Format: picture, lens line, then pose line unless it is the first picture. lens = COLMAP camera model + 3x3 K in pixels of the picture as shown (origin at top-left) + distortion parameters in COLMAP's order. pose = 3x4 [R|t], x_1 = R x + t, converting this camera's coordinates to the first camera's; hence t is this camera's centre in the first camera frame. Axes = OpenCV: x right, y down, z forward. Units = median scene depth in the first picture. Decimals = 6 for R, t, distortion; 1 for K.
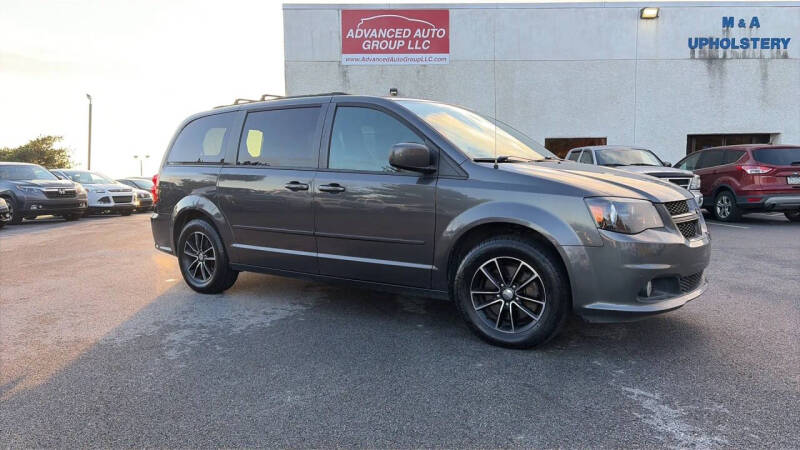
lens RADIAL K [[588.4, 0, 404.1], [0, 588.4, 242.4], [0, 0, 1]] dist [0.080181, -0.081678]
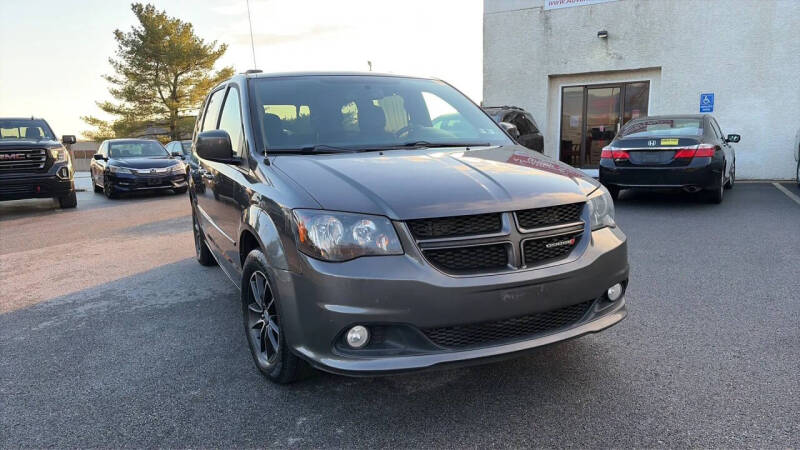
lens RADIAL K [[584.9, 0, 392.3], [0, 584.9, 245.2], [0, 0, 1]] dist [0.063896, -0.038856]
pose [[0.860626, 0.084450, -0.502187, 0.178156], [-0.040640, 0.994398, 0.097576, -0.024159], [0.507614, -0.063567, 0.859237, 0.090283]]
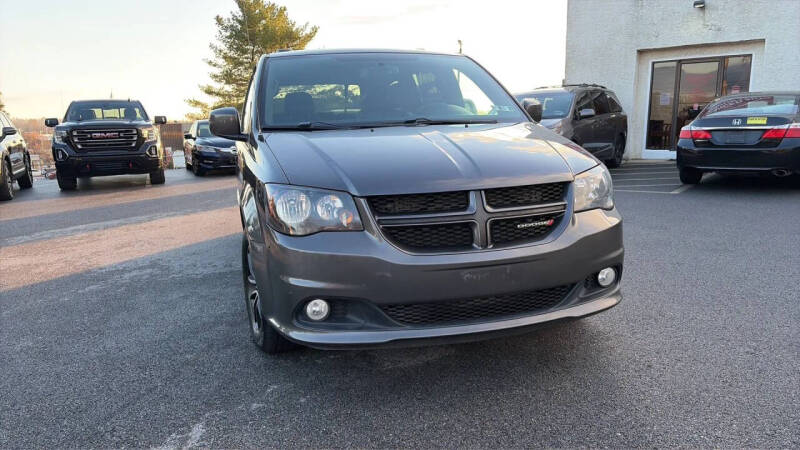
lens RADIAL K [[586.6, 0, 397.5], [0, 586.6, 242.0], [0, 0, 1]] dist [0.072806, -0.068437]
pose [[0.771971, 0.122331, -0.623775, 0.209095], [-0.052176, 0.990190, 0.129619, -0.024413], [0.633512, -0.067517, 0.770781, 0.110625]]
